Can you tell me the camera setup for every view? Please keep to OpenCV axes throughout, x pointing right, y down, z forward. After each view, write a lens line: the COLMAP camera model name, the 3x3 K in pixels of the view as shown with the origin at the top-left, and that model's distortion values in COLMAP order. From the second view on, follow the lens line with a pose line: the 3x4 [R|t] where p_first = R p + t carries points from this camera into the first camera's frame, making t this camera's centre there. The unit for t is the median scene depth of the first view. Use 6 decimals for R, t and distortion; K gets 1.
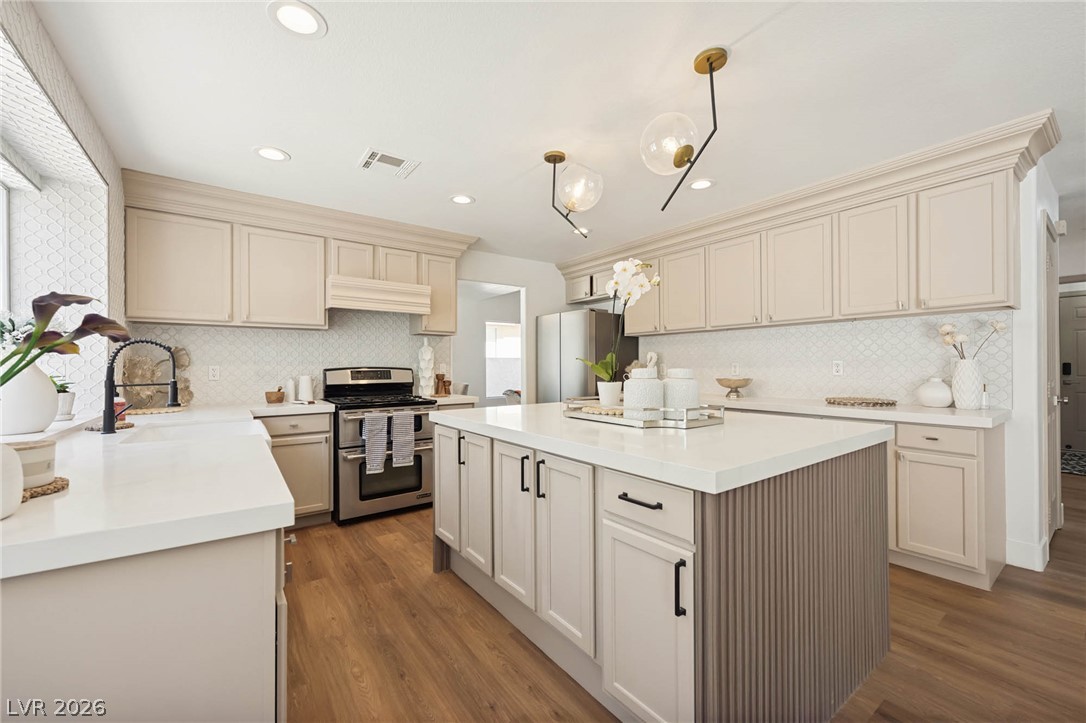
lens RADIAL K [[431.9, 0, 544.3], [0, 431.9, 366.3], [0, 0, 1]] dist [-0.000968, -0.000125]
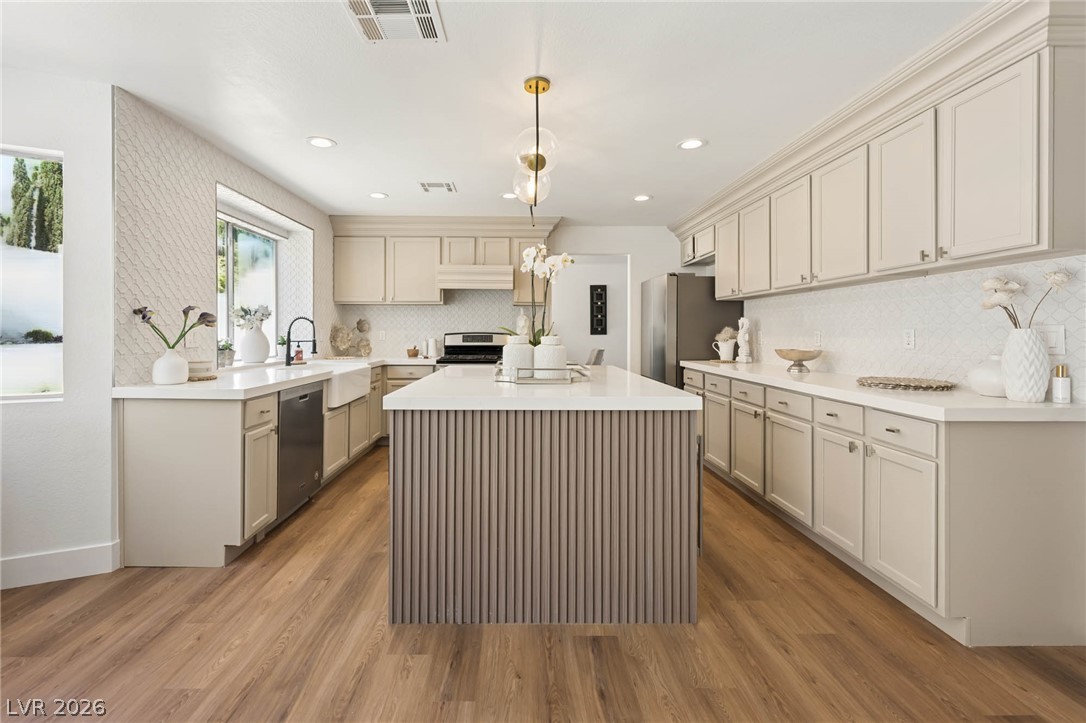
lens RADIAL K [[469.5, 0, 520.3], [0, 469.5, 333.7], [0, 0, 1]] dist [-0.000801, 0.000086]
pose [[0.811487, 0.009549, -0.584292, 0.608933], [-0.006540, 0.999952, 0.007258, -0.006431], [0.584333, -0.002069, 0.811511, -0.058896]]
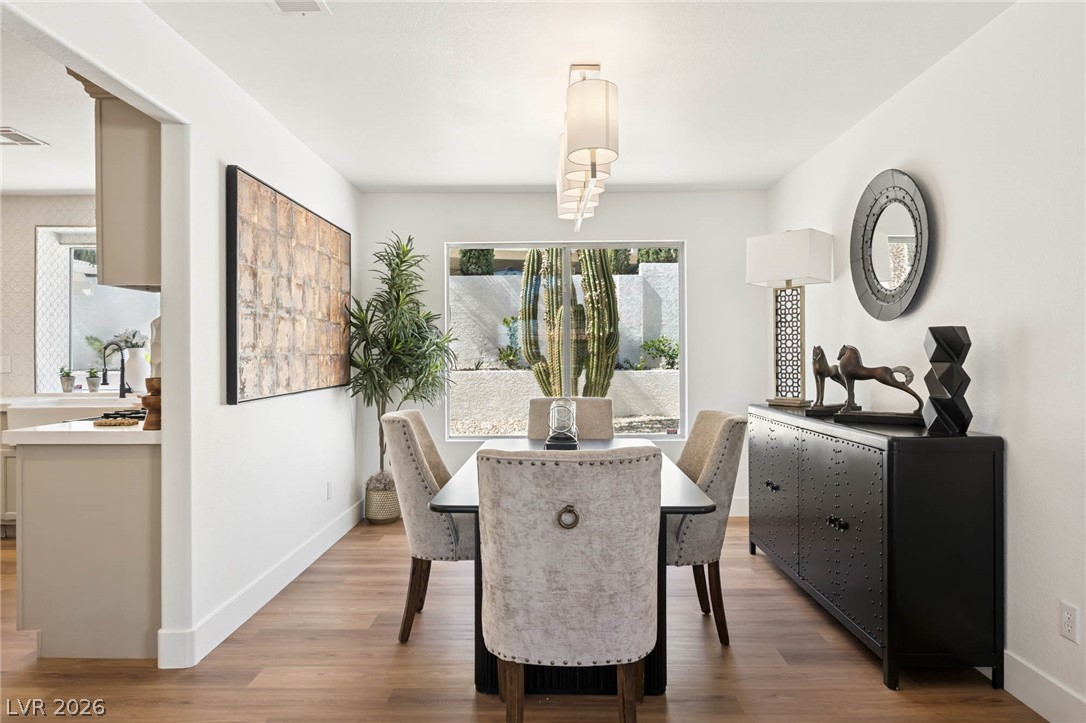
lens RADIAL K [[670.6, 0, 542.9], [0, 670.6, 358.0], [0, 0, 1]] dist [0.000334, 0.000199]
pose [[-0.595715, 0.007618, -0.803160, 0.079990], [0.007153, 0.999966, 0.004179, -0.001133], [0.803164, -0.003255, -0.595749, 2.241151]]
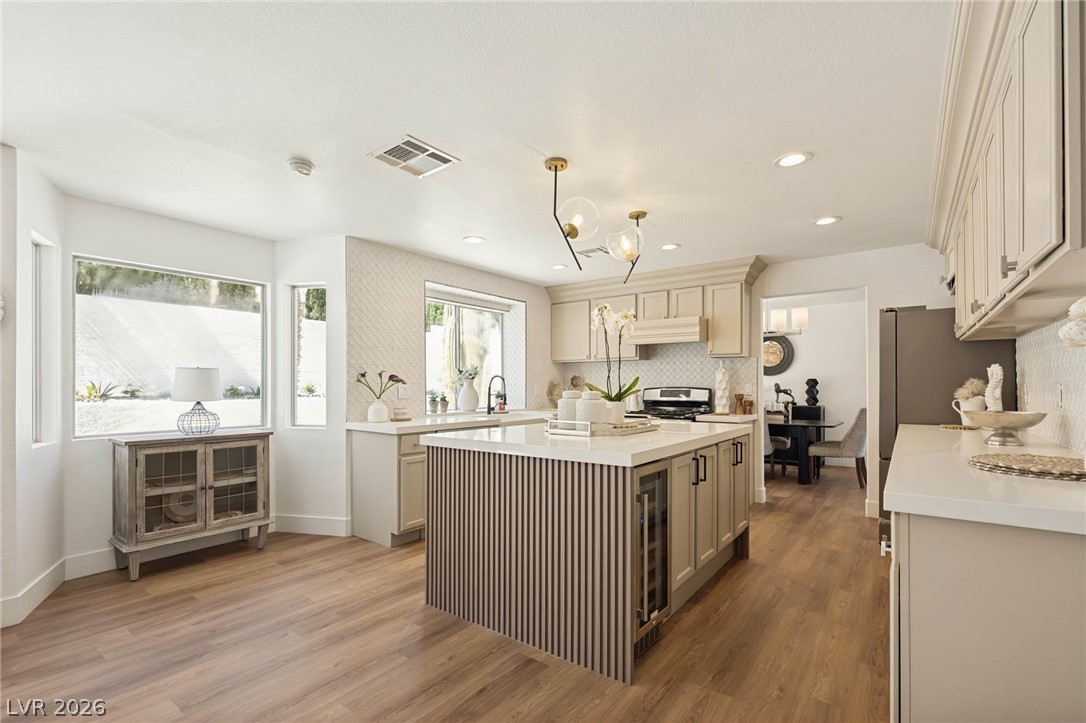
lens RADIAL K [[491.2, 0, 547.5], [0, 491.2, 385.1], [0, 0, 1]] dist [0.000357, 0.000046]
pose [[0.298183, 0.002618, -0.954505, 0.996760], [0.001083, 0.999995, 0.003081, -0.010373], [0.954508, -0.001953, 0.298178, 0.275912]]
